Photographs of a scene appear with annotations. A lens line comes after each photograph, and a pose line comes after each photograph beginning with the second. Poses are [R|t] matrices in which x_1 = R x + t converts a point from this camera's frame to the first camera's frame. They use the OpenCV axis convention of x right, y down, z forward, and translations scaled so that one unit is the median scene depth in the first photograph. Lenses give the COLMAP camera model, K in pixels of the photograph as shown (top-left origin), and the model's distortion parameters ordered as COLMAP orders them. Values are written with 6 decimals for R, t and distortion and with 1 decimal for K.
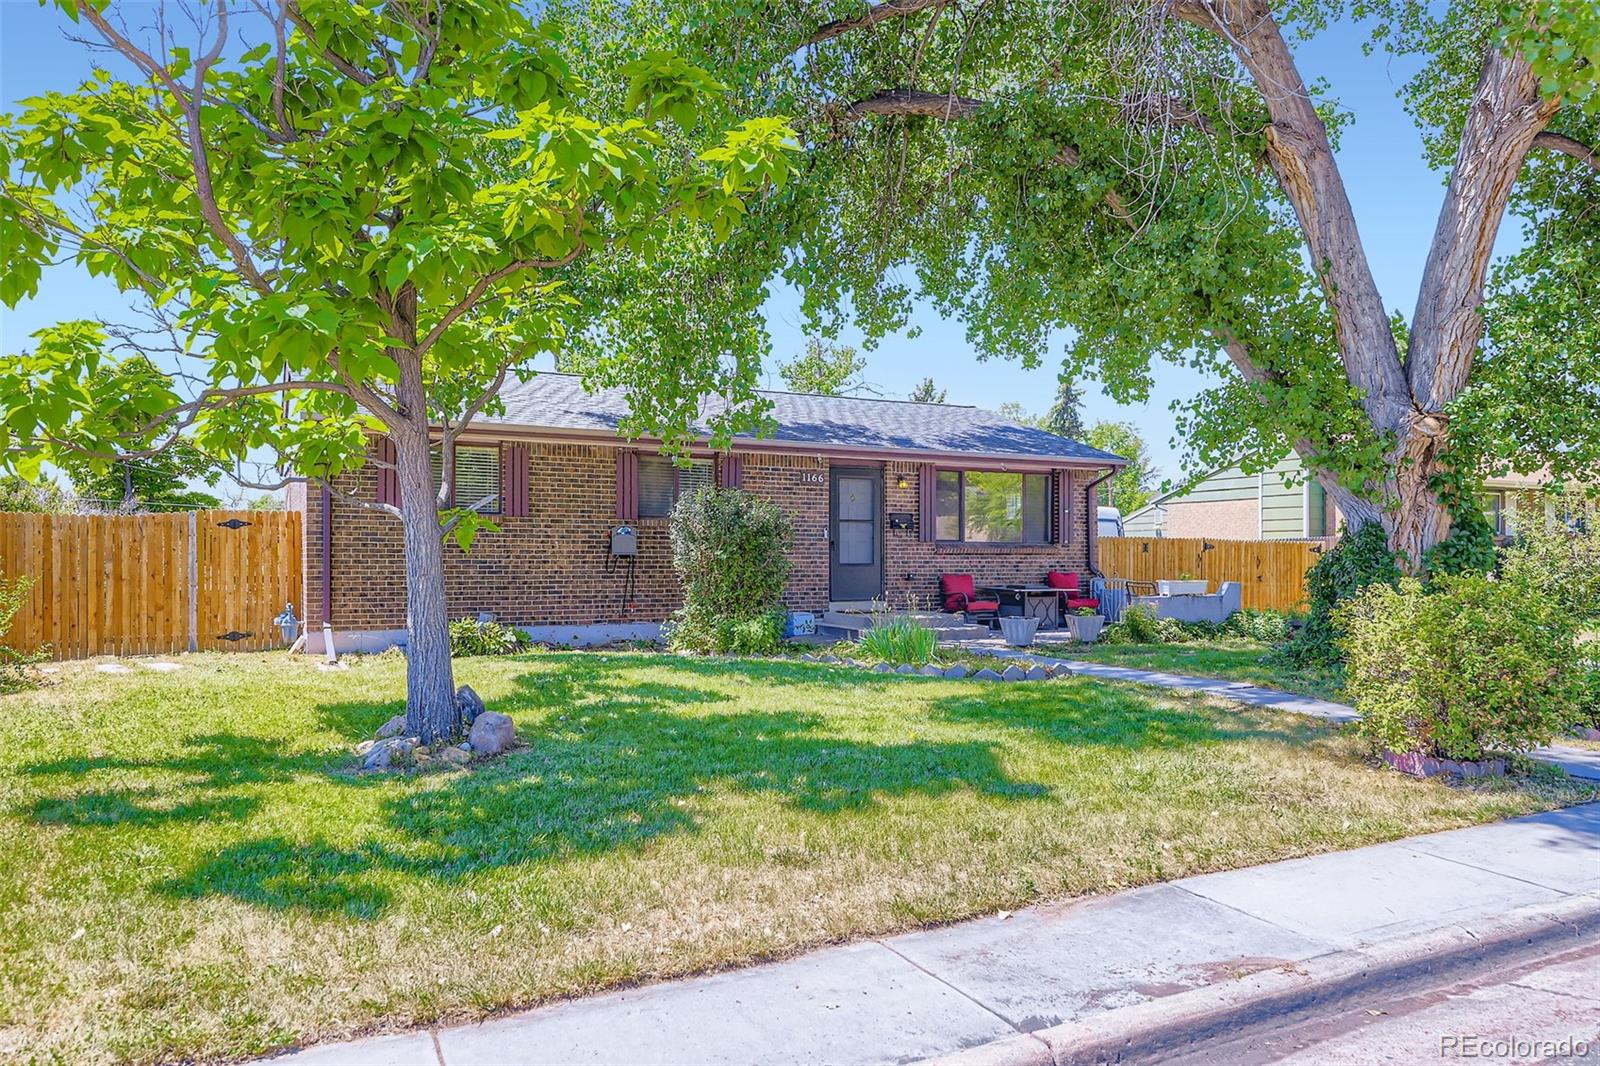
lens RADIAL K [[1071.1, 0, 804.6], [0, 1071.1, 537.7], [0, 0, 1]] dist [-0.010823, -0.001728]
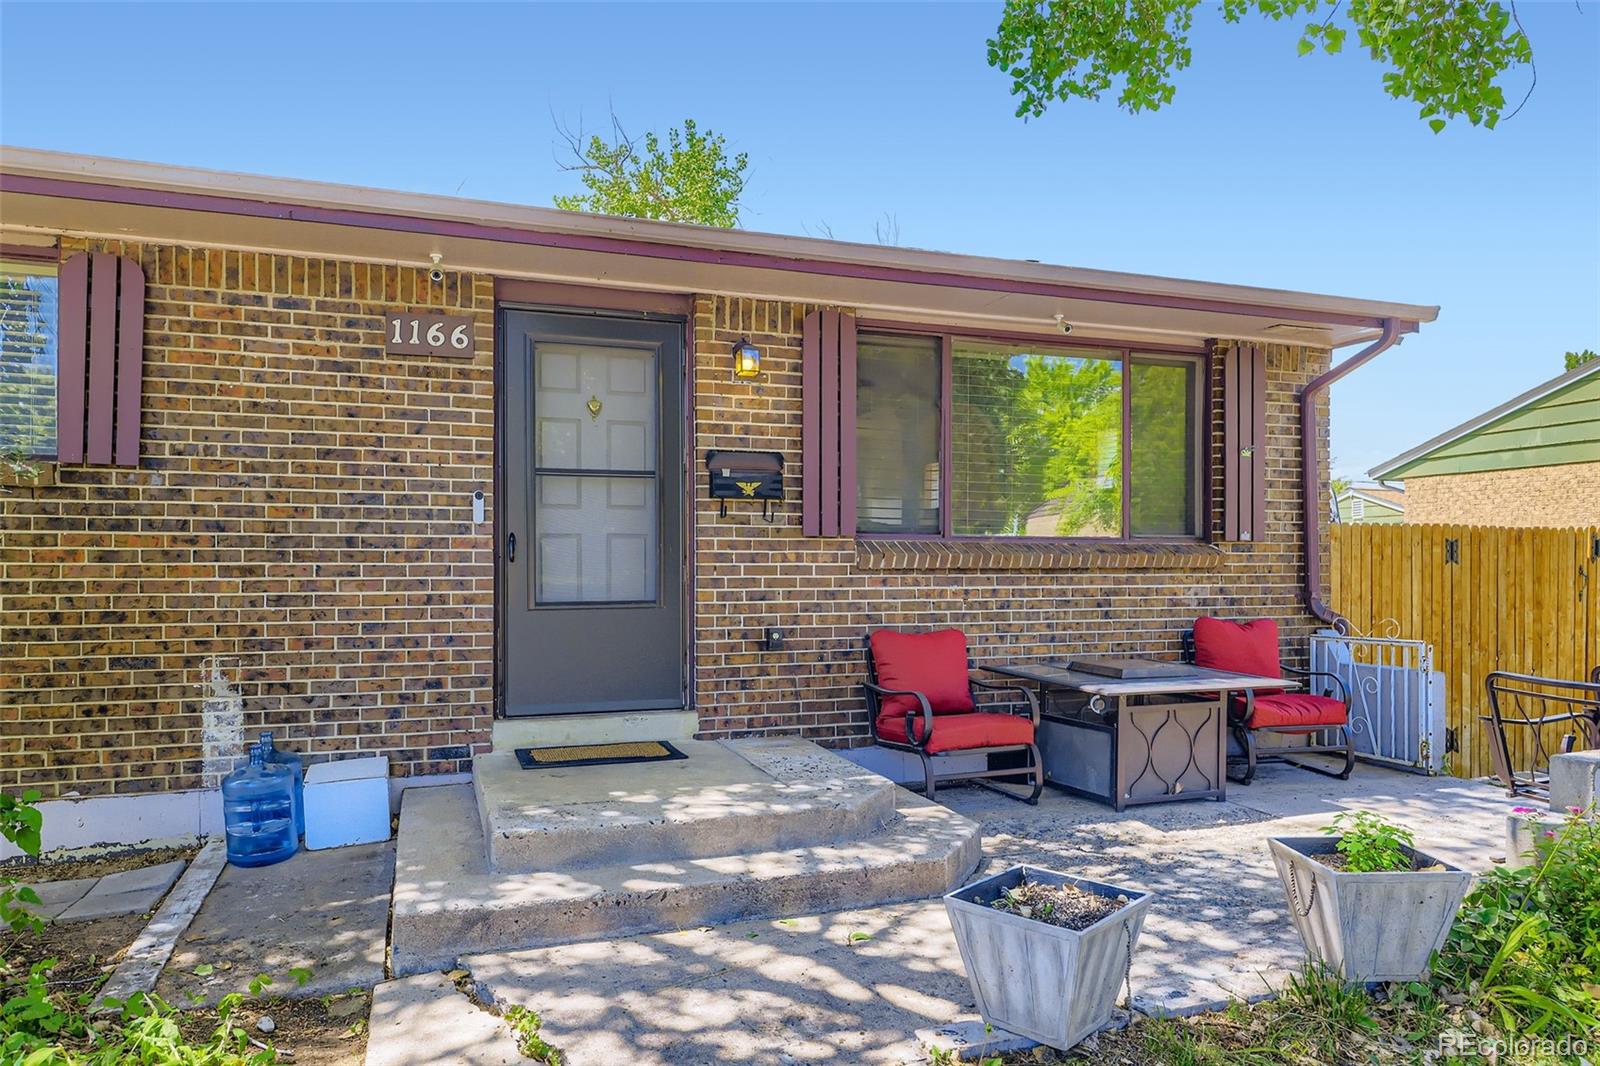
lens RADIAL K [[1071.1, 0, 793.0], [0, 1071.1, 540.8], [0, 0, 1]] dist [-0.010823, -0.001728]
pose [[0.991486, -0.003266, -0.130170, 0.140653], [0.003172, 0.999995, -0.000932, 0.005441], [0.130173, 0.000511, 0.991491, 0.626453]]
